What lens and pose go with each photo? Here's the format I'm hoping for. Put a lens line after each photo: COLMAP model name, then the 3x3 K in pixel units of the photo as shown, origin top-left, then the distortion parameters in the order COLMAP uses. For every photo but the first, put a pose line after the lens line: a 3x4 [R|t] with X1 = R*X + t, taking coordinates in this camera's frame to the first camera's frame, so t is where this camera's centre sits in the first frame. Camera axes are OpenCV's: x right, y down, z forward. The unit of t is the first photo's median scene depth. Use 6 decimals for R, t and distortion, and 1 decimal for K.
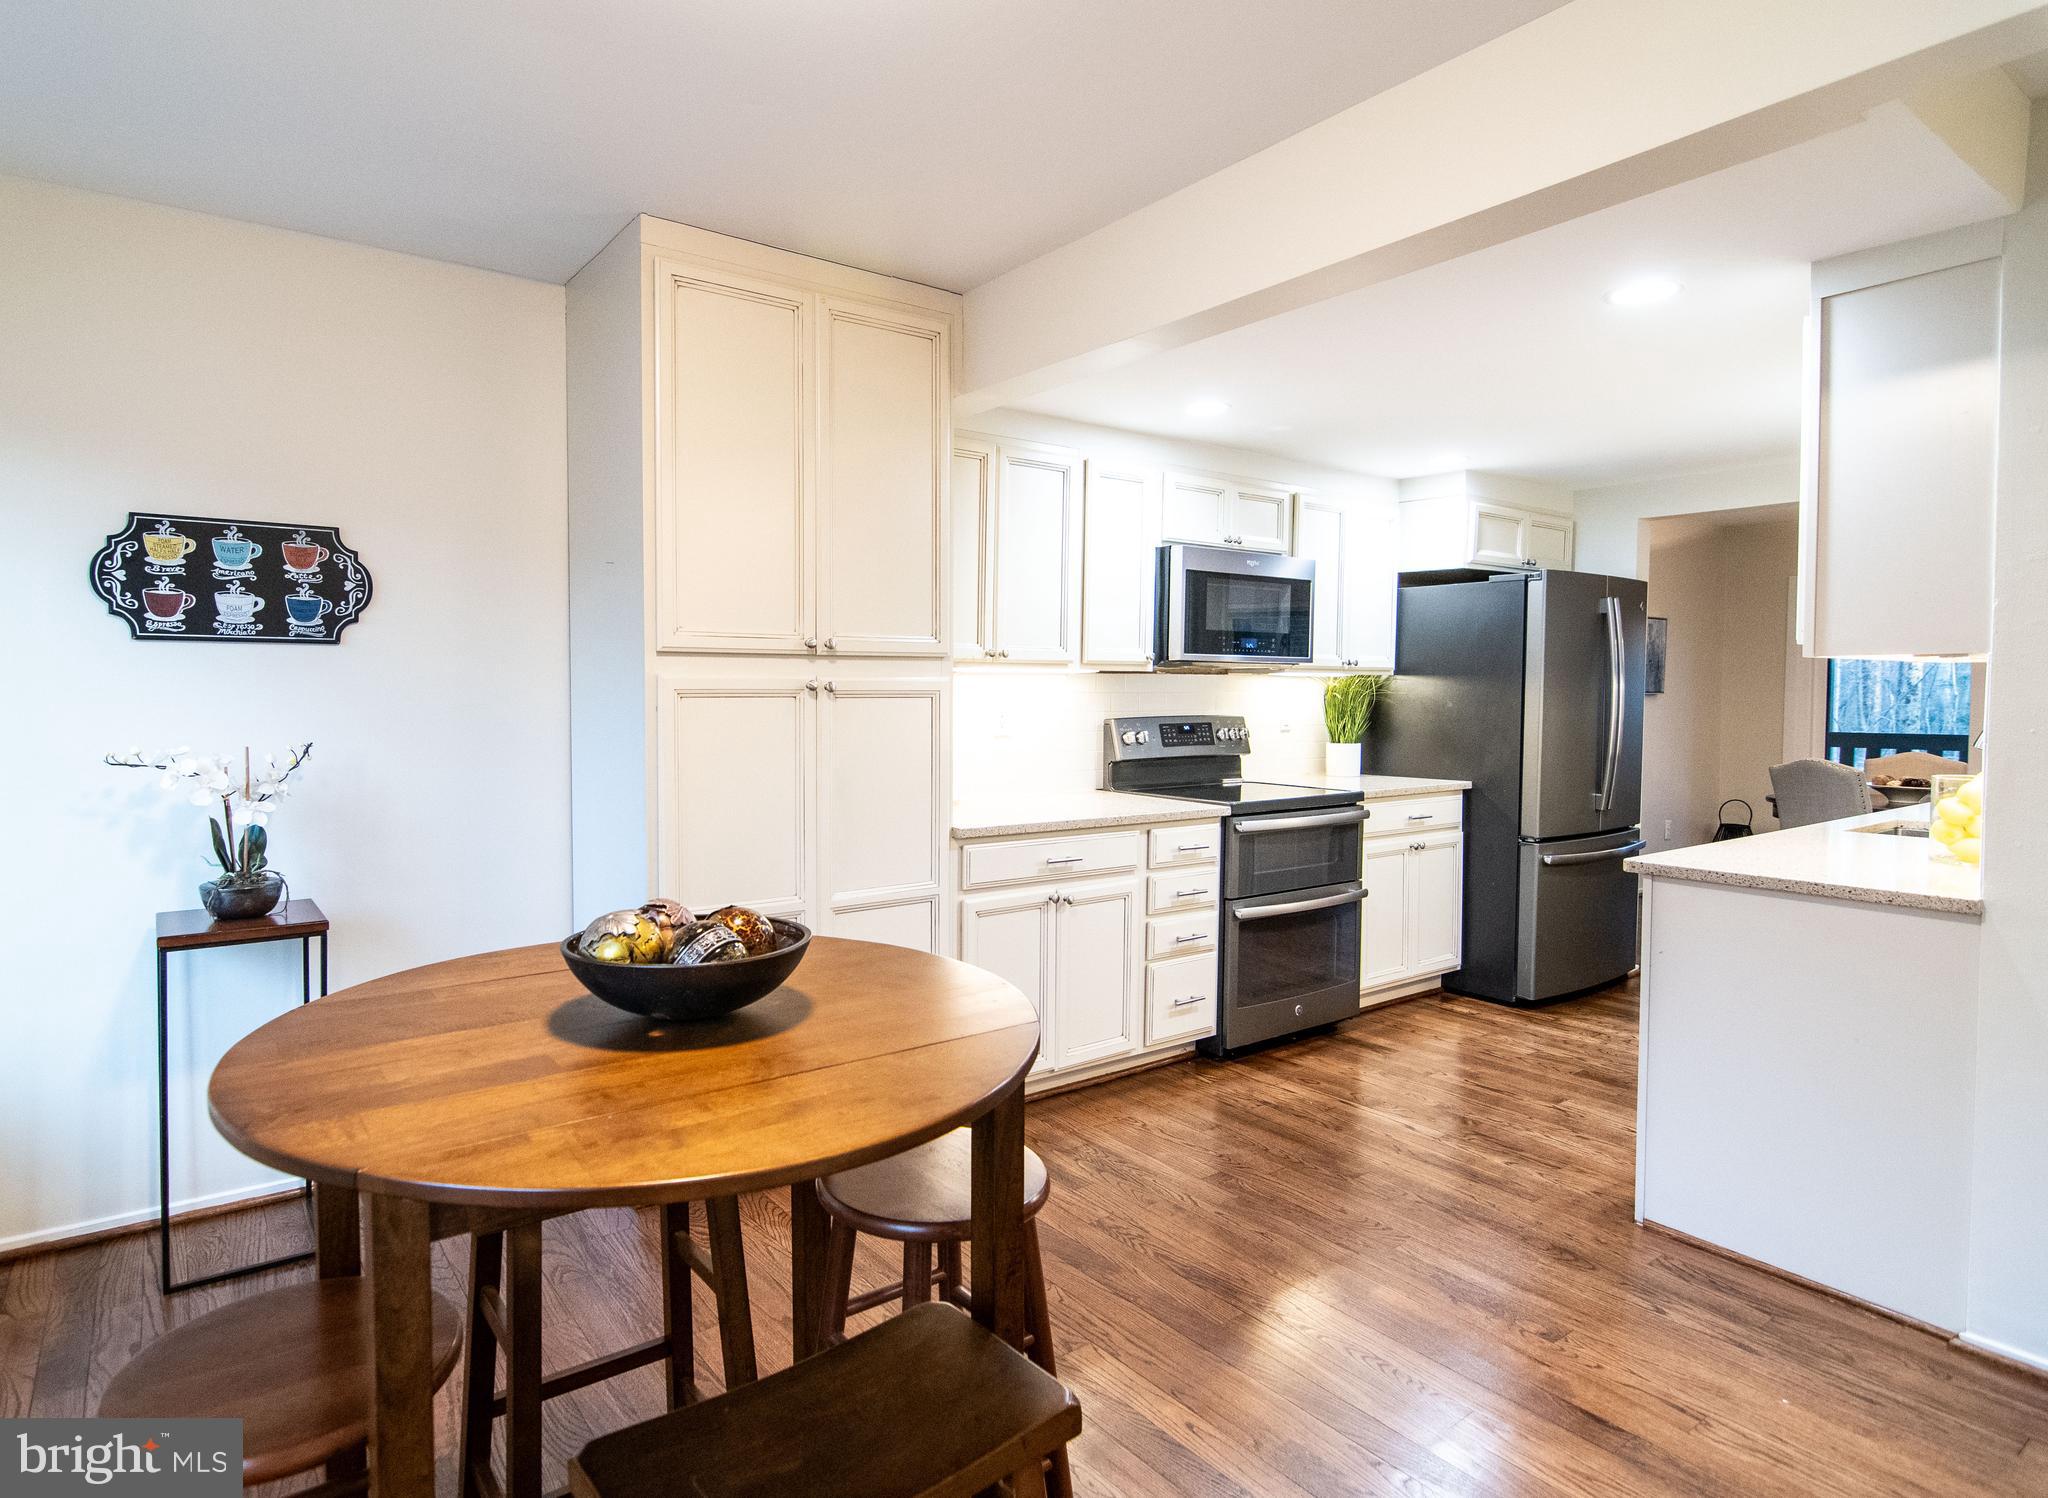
lens RADIAL K [[1122.8, 0, 968.2], [0, 1122.8, 733.8], [0, 0, 1]] dist [-0.000915, -0.000600]
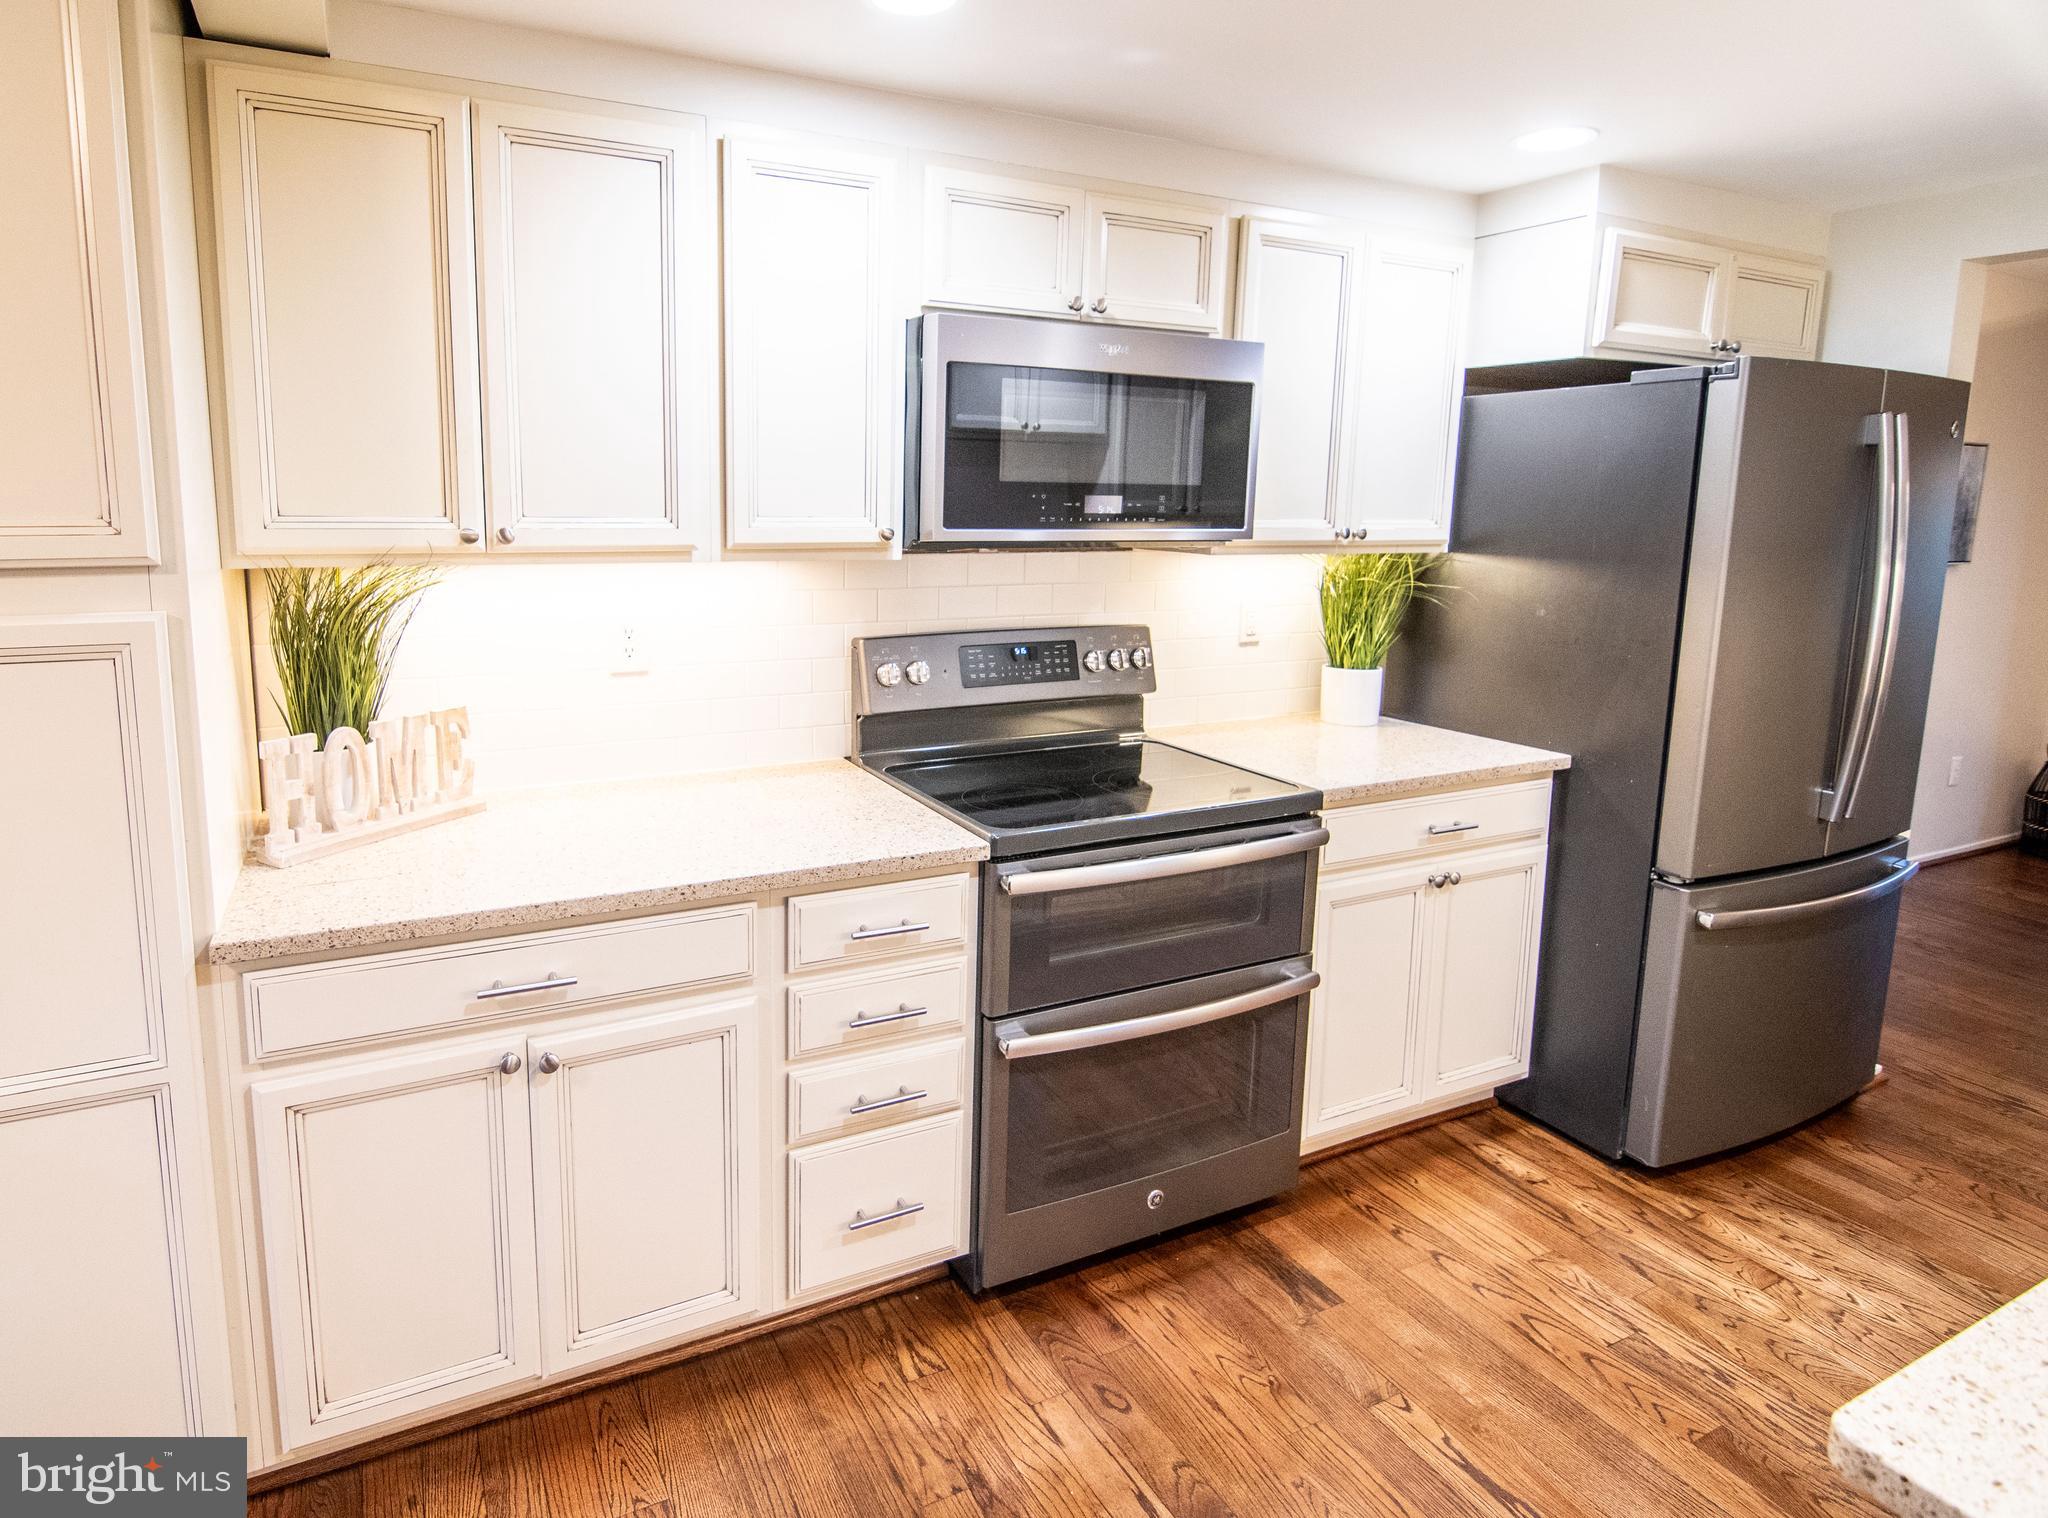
lens RADIAL K [[1122.7, 0, 939.6], [0, 1122.7, 661.4], [0, 0, 1]] dist [-0.007741, -0.000515]
pose [[0.984005, 0.033031, -0.175050, 0.256045], [-0.015715, 0.994924, 0.099398, -0.056229], [0.177445, -0.095057, 0.979529, 0.443726]]
